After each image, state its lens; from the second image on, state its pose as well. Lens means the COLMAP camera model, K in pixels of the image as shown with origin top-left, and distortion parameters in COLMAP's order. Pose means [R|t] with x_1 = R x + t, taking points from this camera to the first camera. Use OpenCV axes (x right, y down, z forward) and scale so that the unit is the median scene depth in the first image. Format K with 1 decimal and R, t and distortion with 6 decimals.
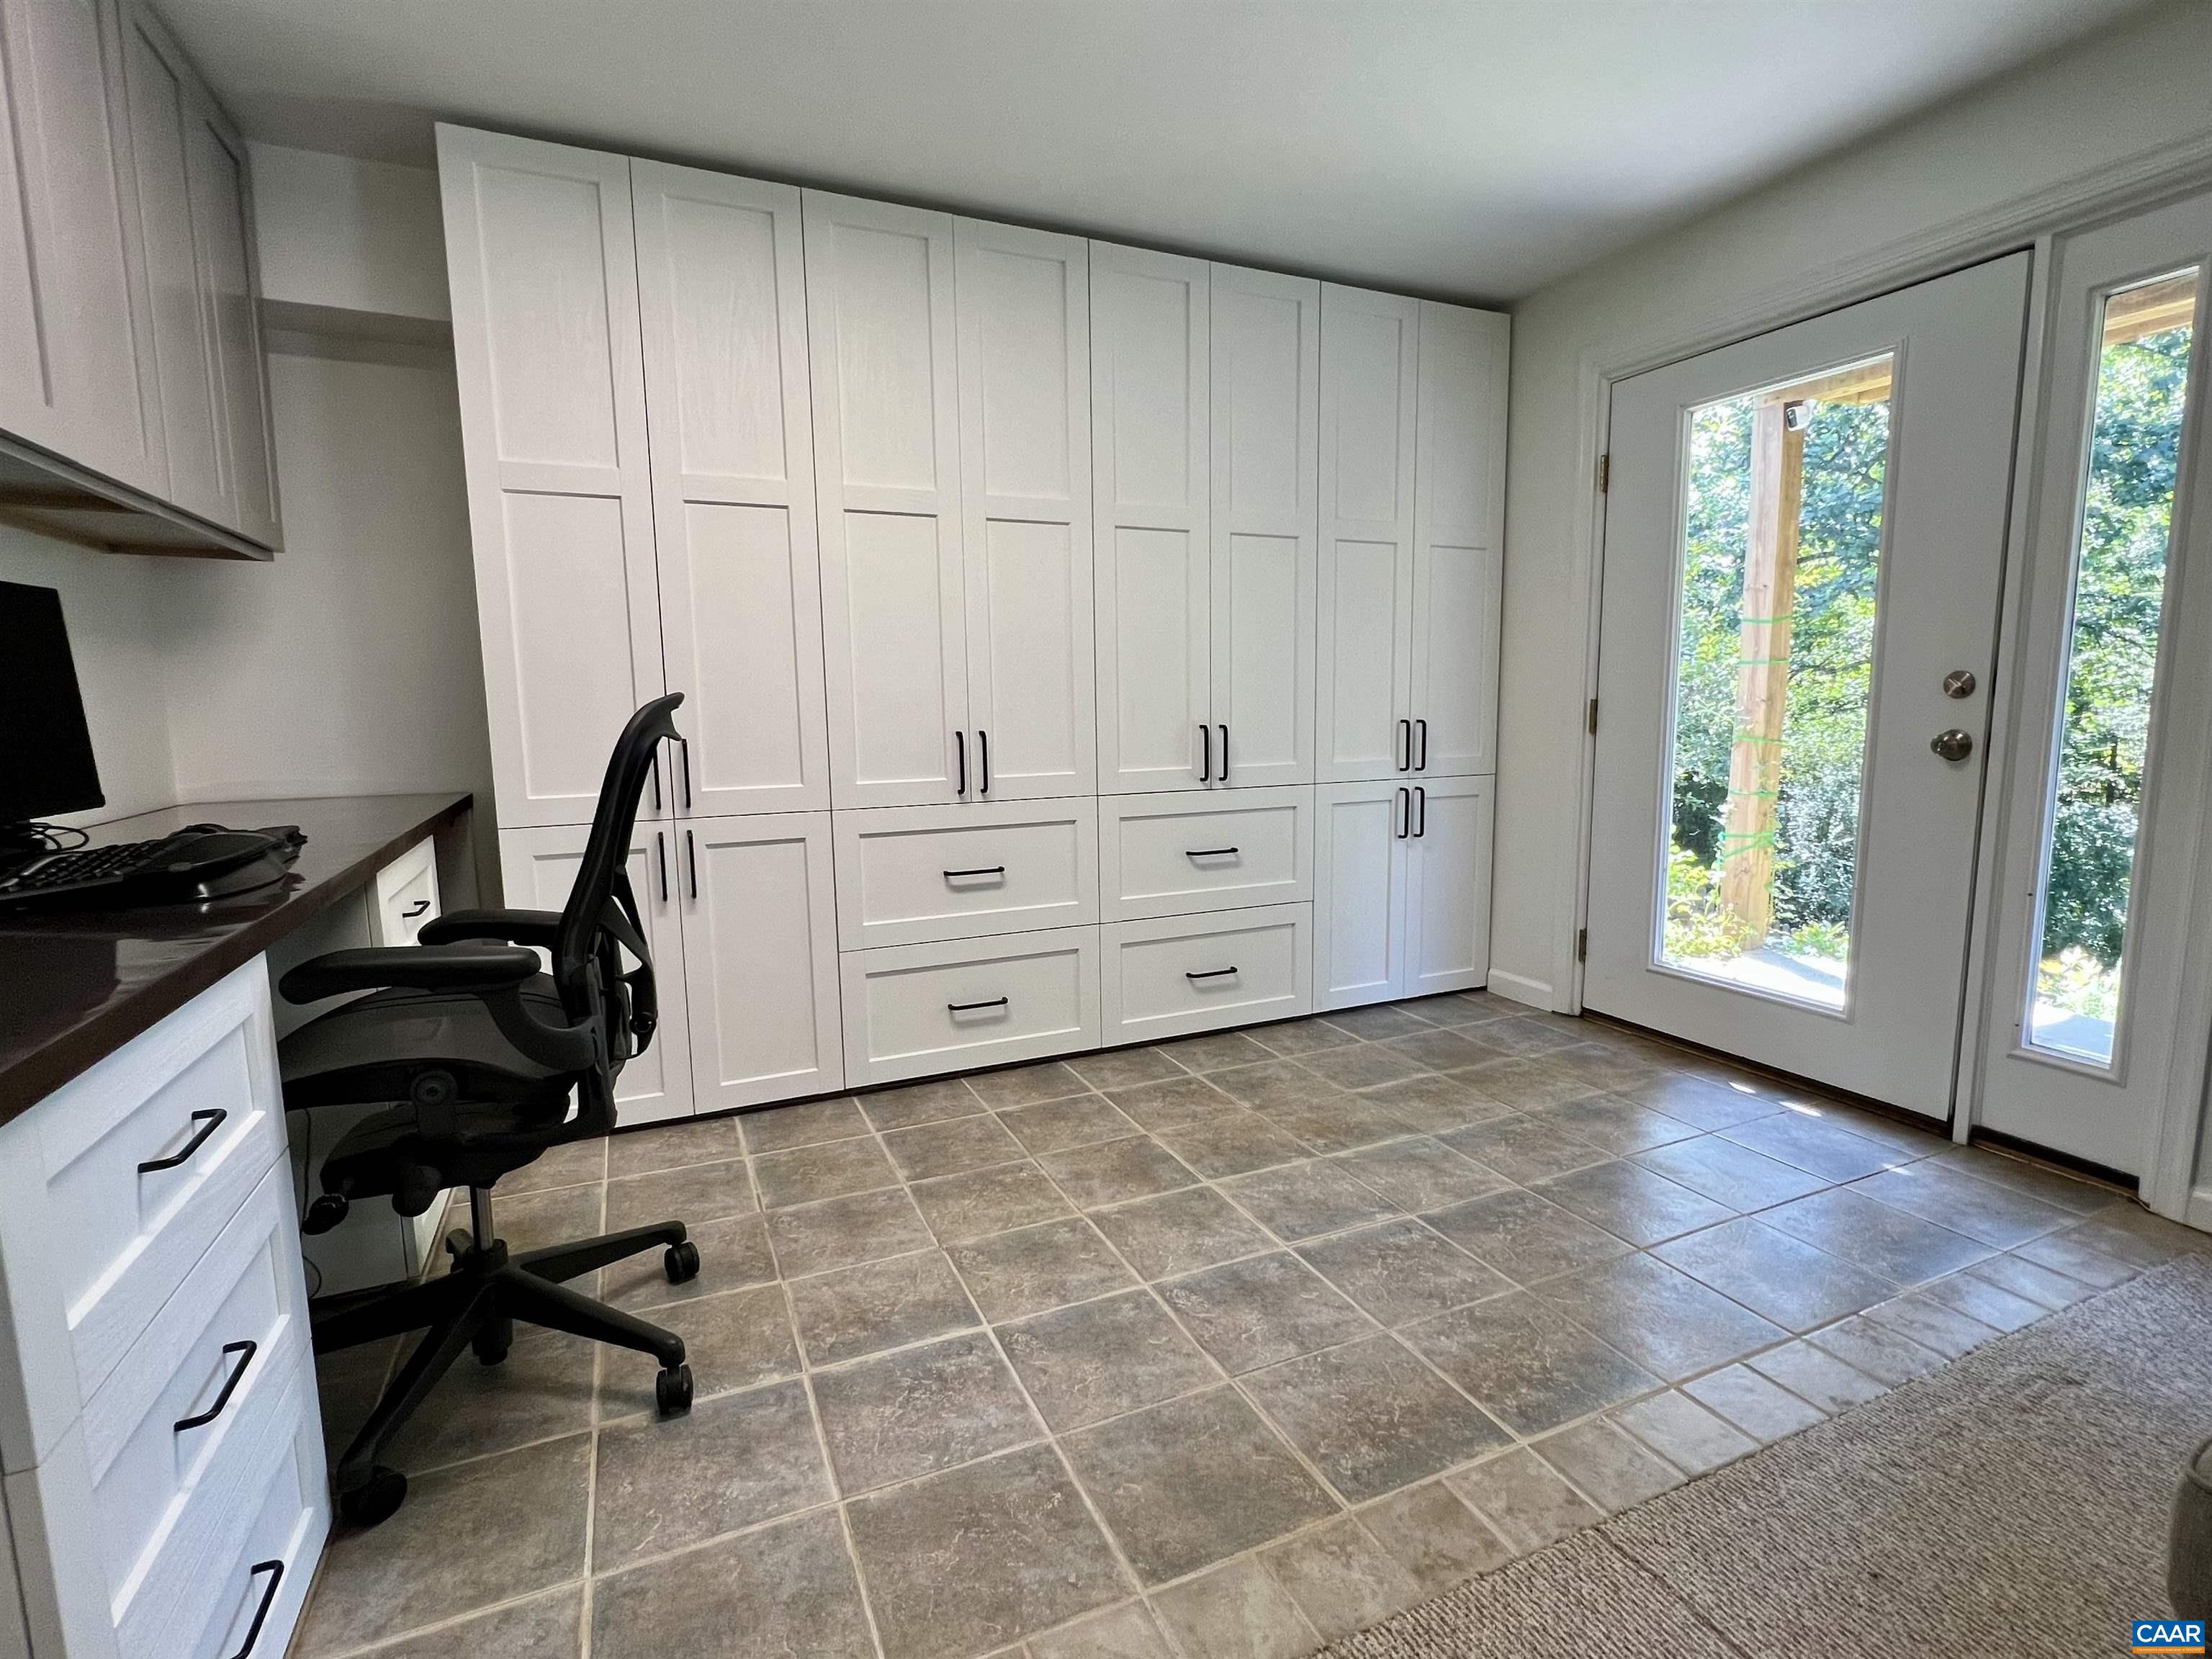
lens RADIAL K [[1058.1, 0, 1101.0], [0, 1058.1, 827.1], [0, 0, 1]] dist [-0.001265, 0.000258]
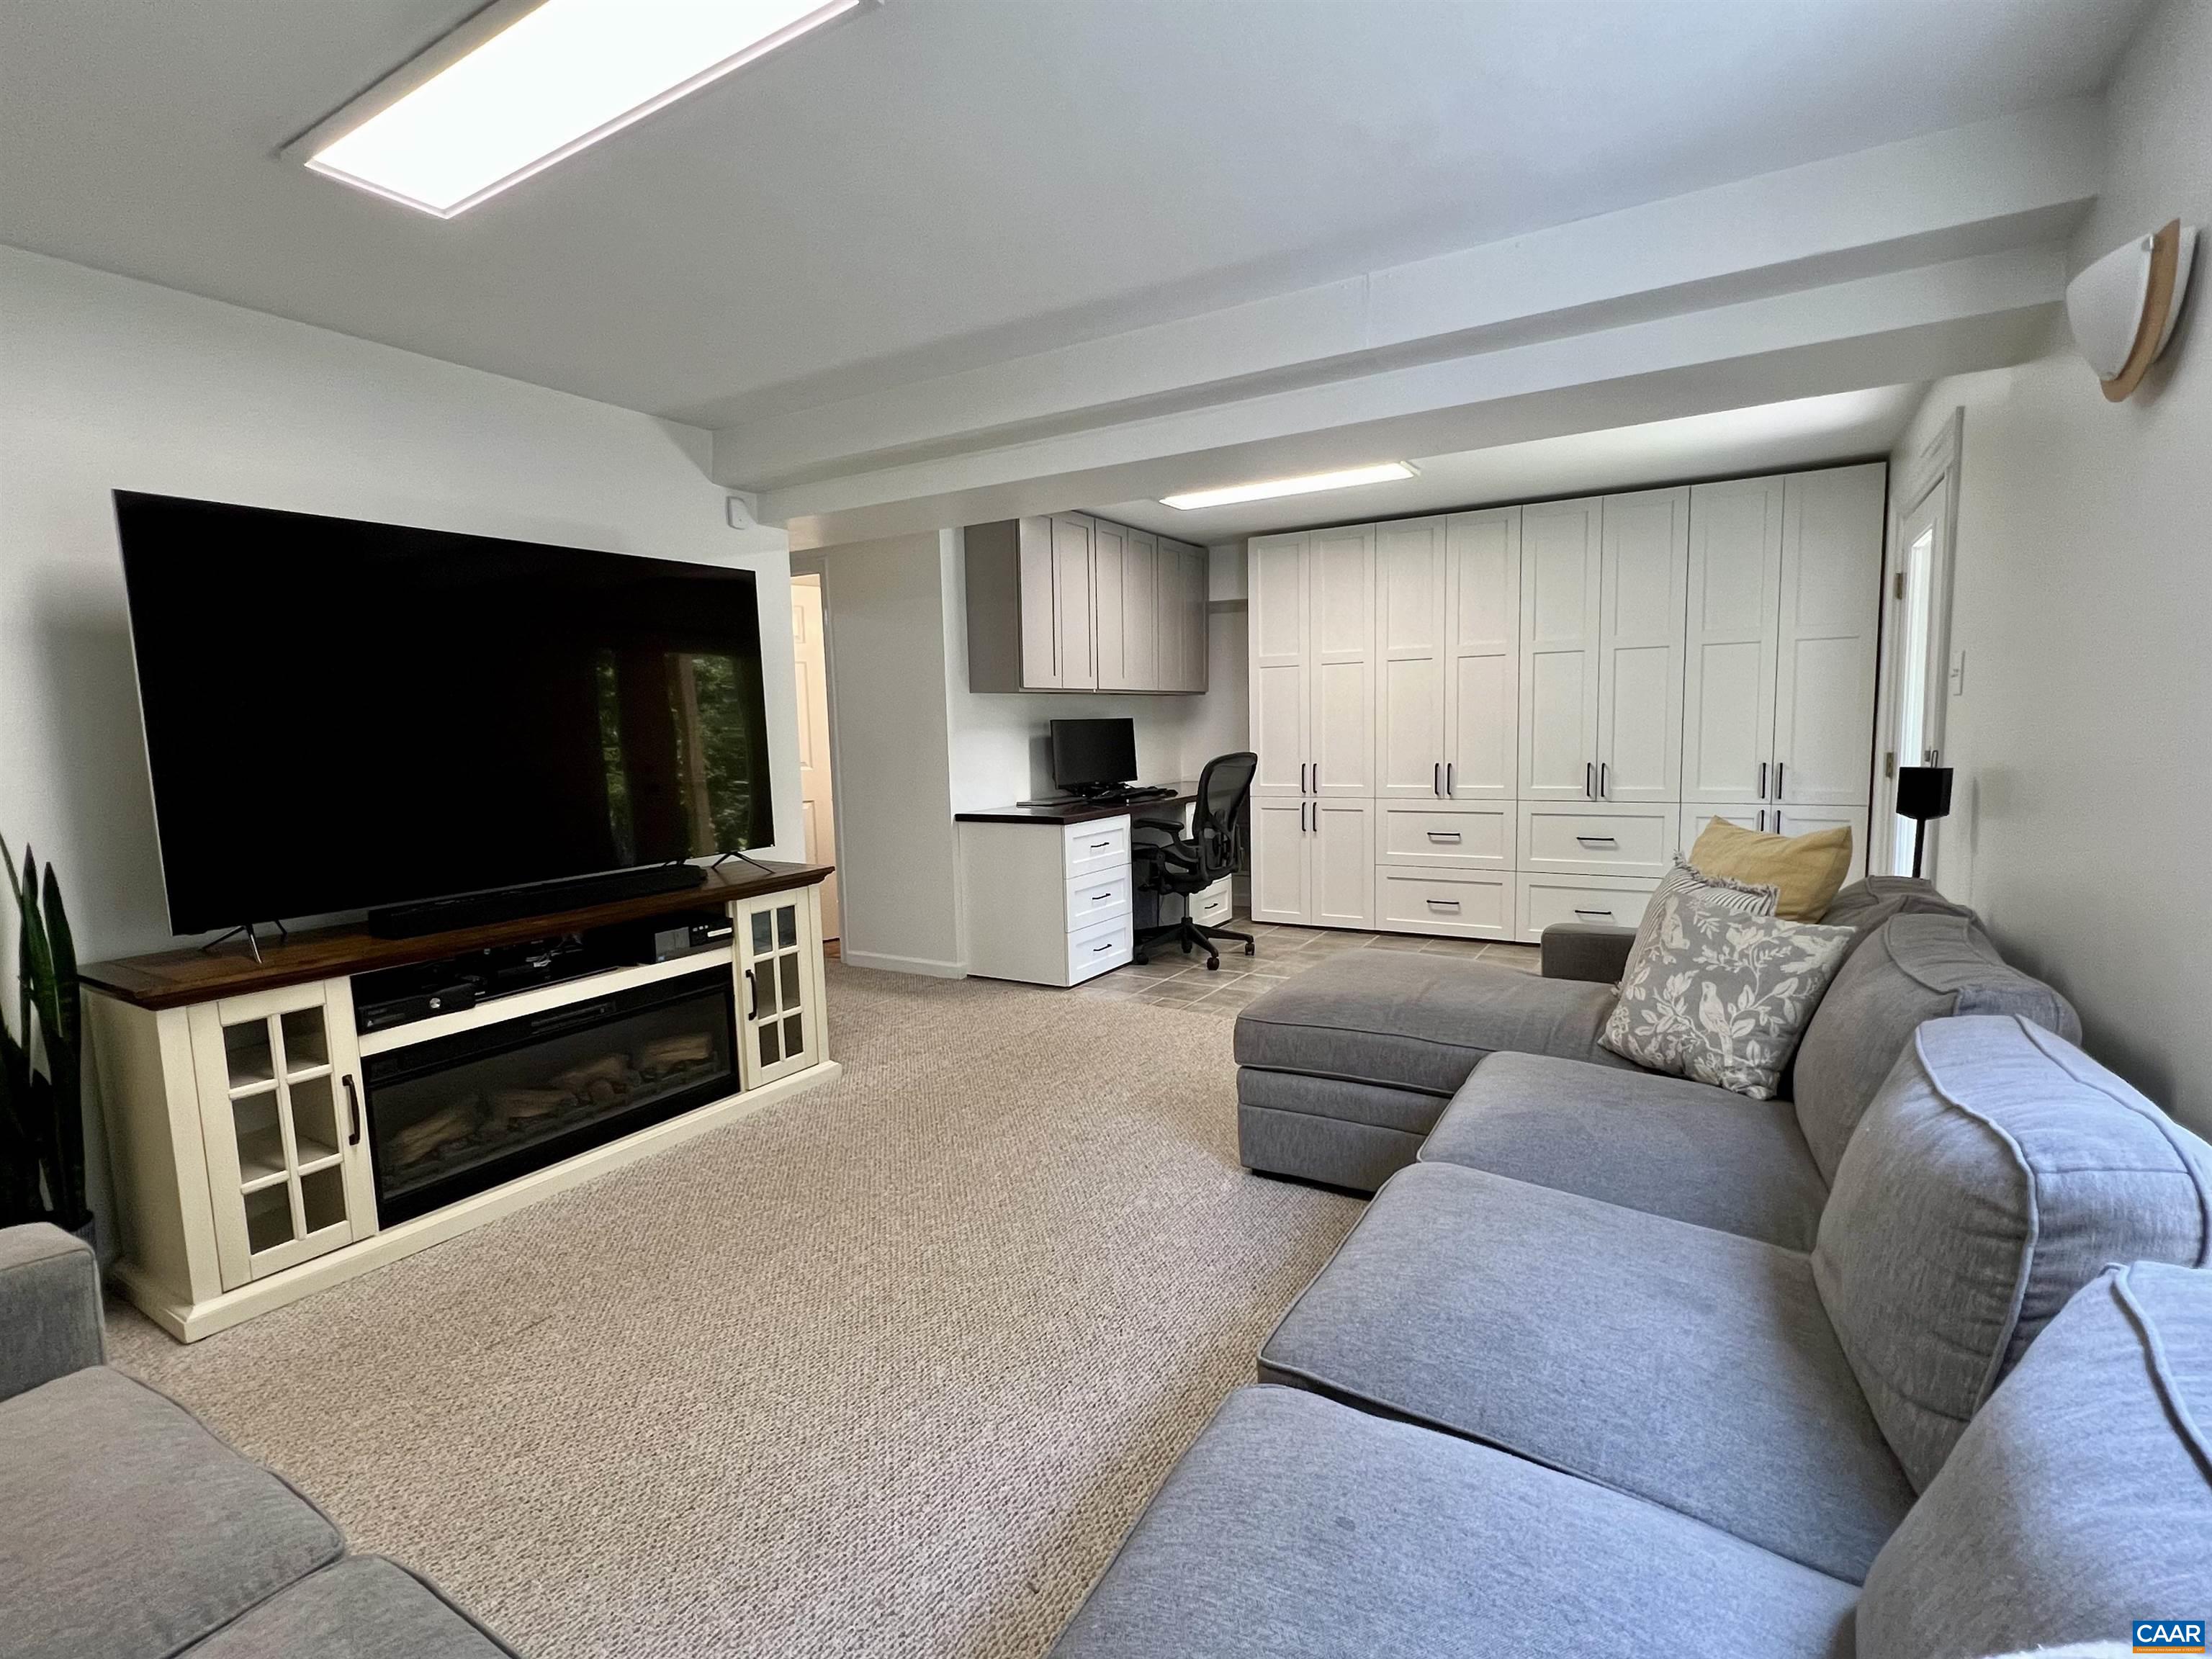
lens RADIAL K [[1058.1, 0, 1110.9], [0, 1058.1, 836.2], [0, 0, 1]] dist [-0.001265, 0.000258]
pose [[0.572516, 0.086750, -0.815291, 1.160382], [-0.082406, 0.995440, 0.048051, 0.002274], [0.815742, 0.039675, 0.577054, -0.664192]]
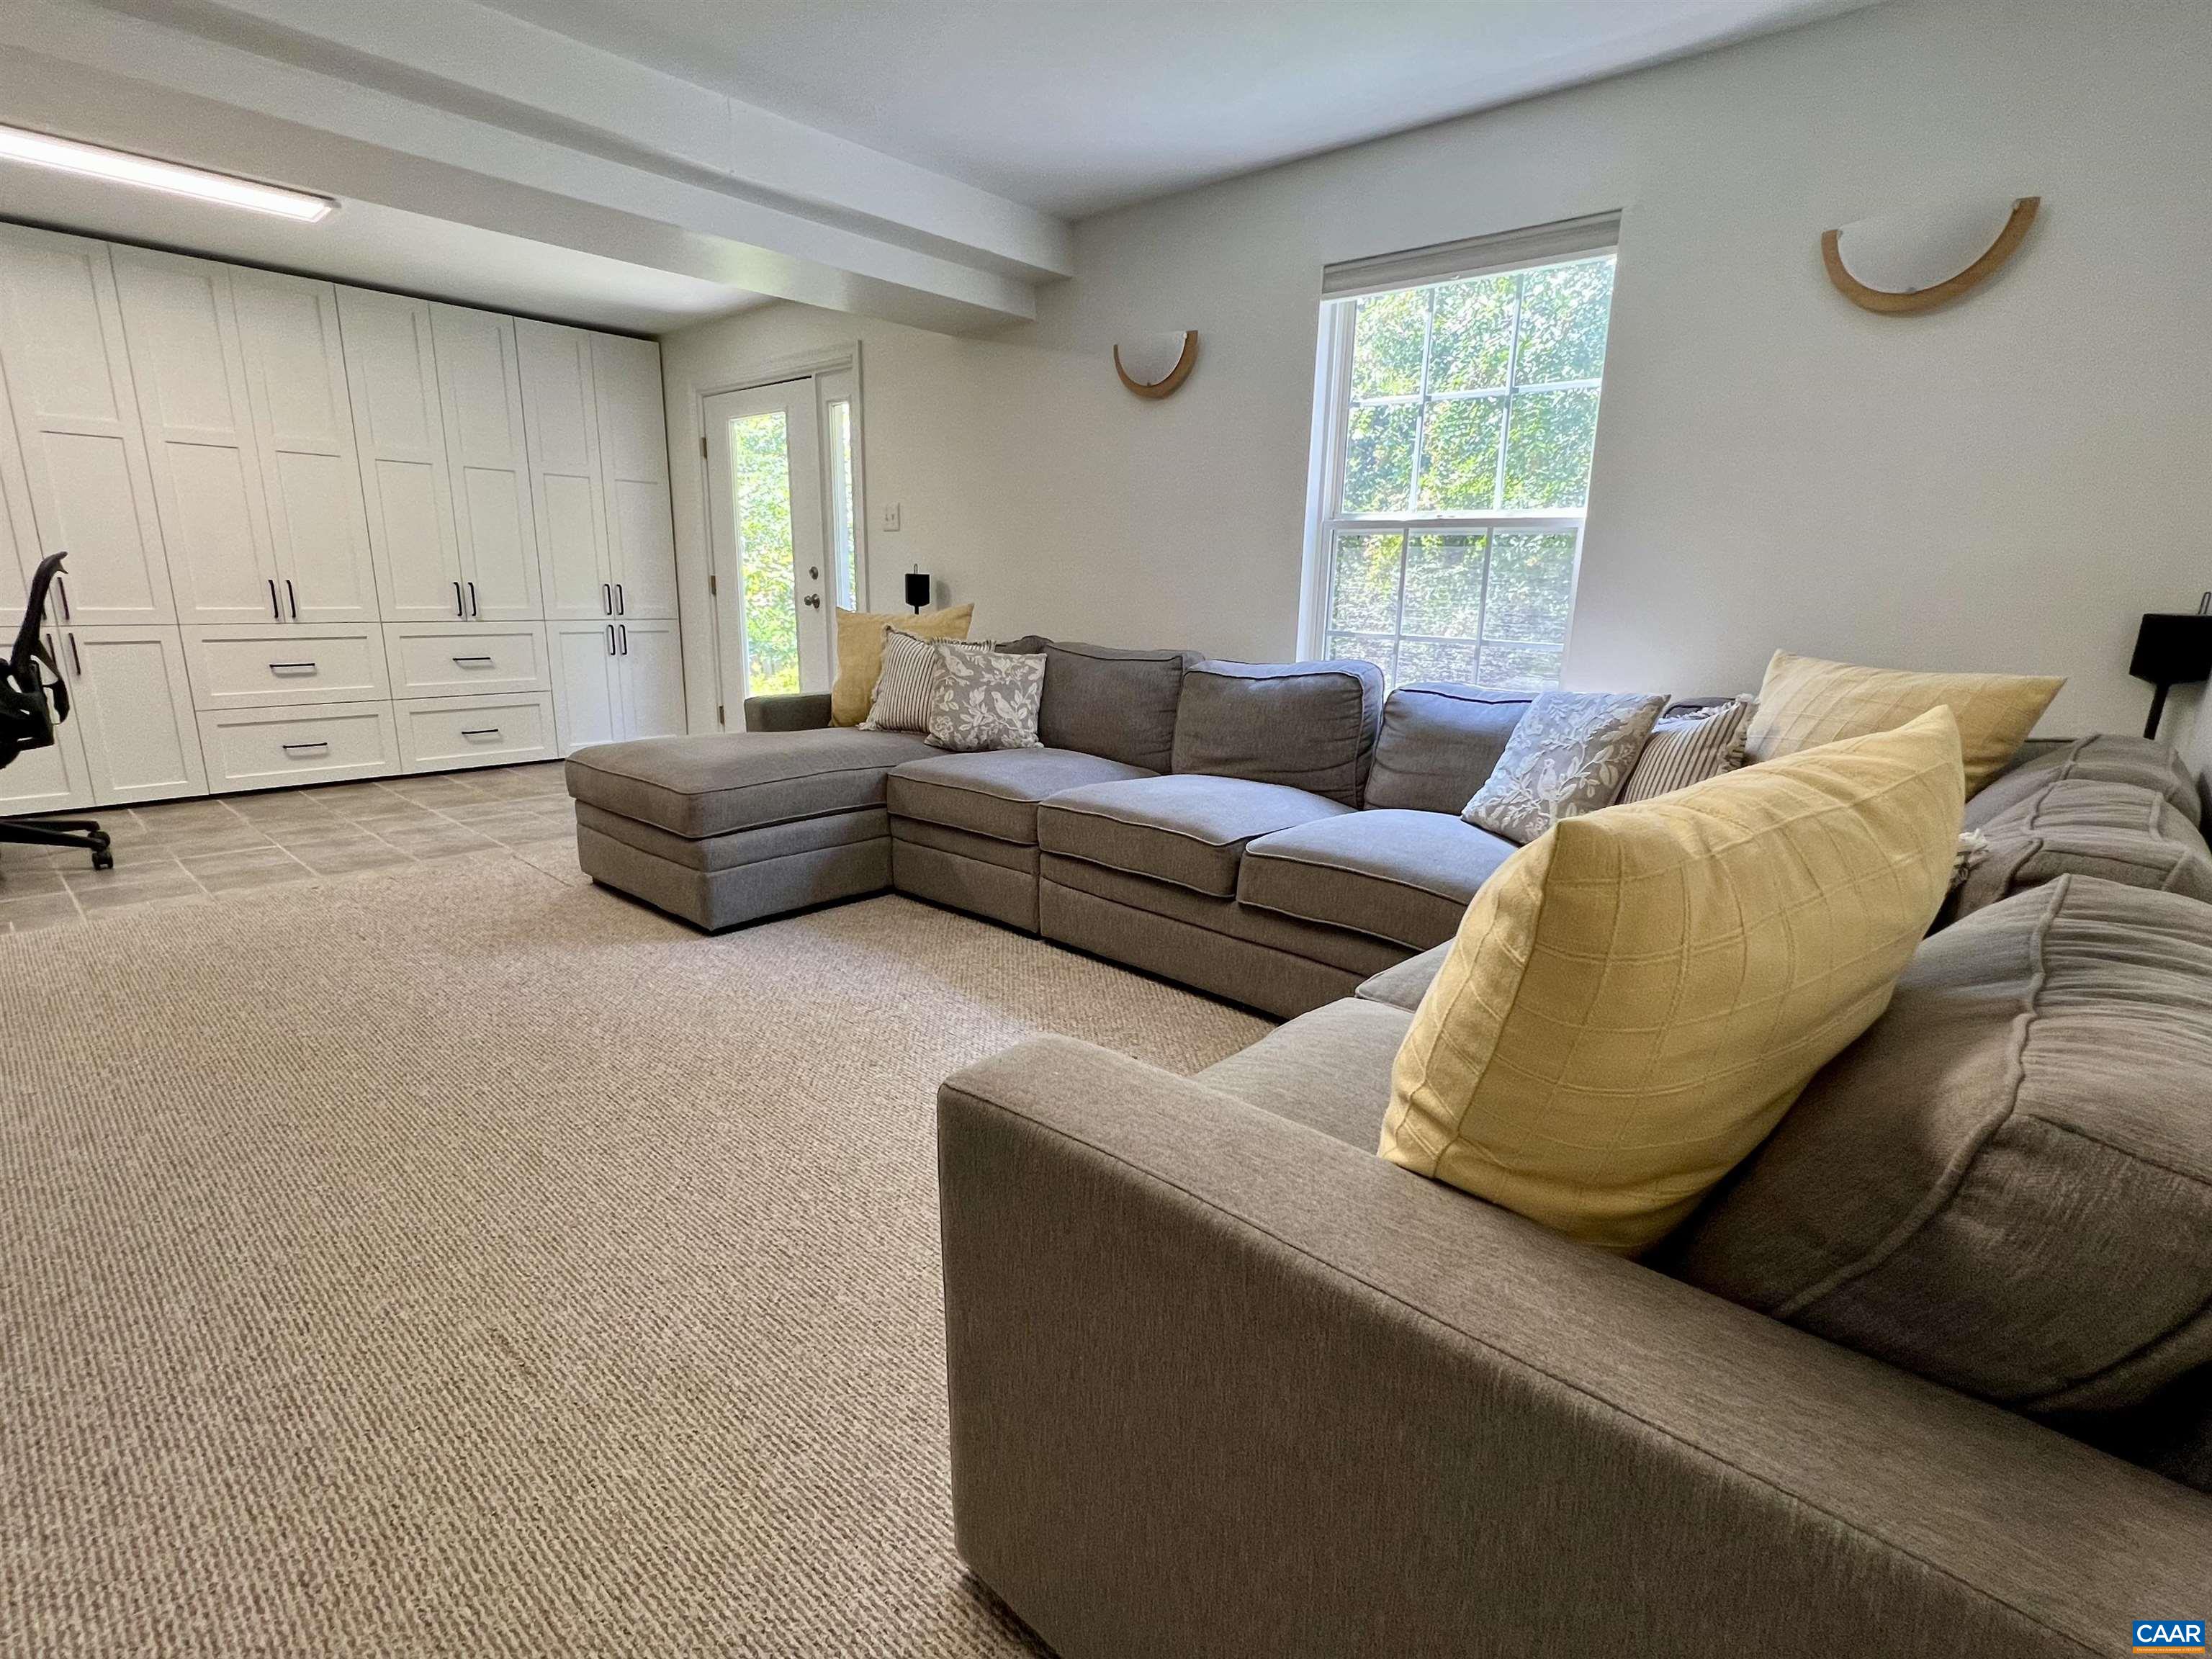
lens RADIAL K [[1058.1, 0, 1112.8], [0, 1058.1, 831.6], [0, 0, 1]] dist [-0.001265, 0.000258]
pose [[0.911198, -0.062388, 0.407217, 0.376857], [0.015597, 0.992982, 0.117231, 0.130575], [-0.411673, -0.100470, 0.905777, -1.118575]]
